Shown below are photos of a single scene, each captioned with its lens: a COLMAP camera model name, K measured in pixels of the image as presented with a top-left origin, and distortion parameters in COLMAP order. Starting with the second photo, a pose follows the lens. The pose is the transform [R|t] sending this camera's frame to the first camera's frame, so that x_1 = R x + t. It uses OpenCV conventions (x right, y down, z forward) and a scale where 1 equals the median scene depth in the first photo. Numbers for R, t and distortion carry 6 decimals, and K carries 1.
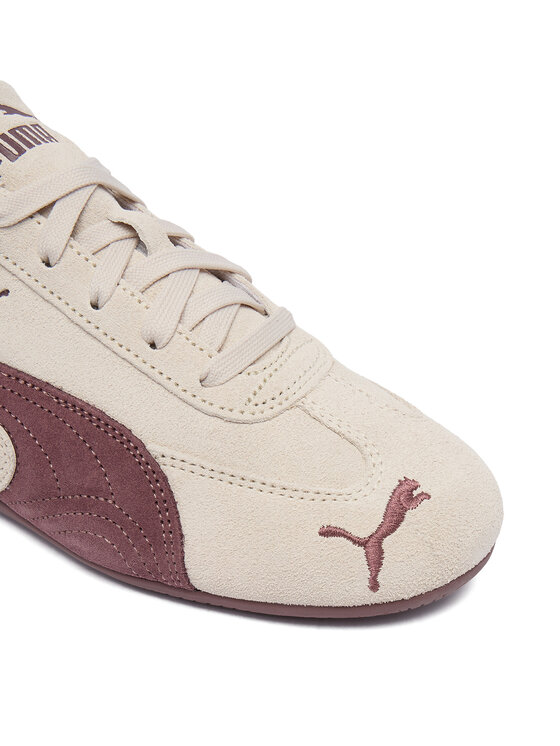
lens RADIAL K [[1005.5, 0, 280.0], [0, 1005.5, 373.0], [0, 0, 1]] dist [-0.011717, -0.002367]
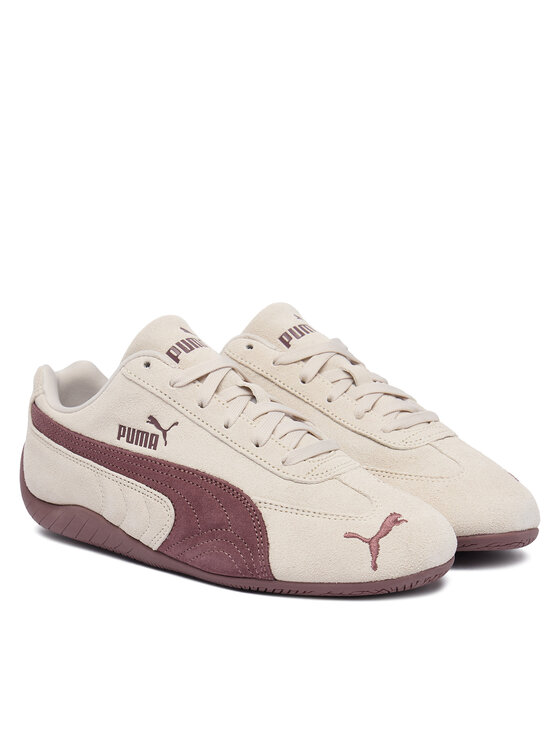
lens RADIAL K [[1986.4, 0, 280.0], [0, 1986.4, 373.0], [0, 0, 1]] dist [0.007445, 0.014979]
pose [[0.994656, -0.000098, -0.103244, 0.284527], [-0.043284, 0.907478, -0.417863, 1.349316], [0.093733, 0.420099, 0.902625, -2.286118]]
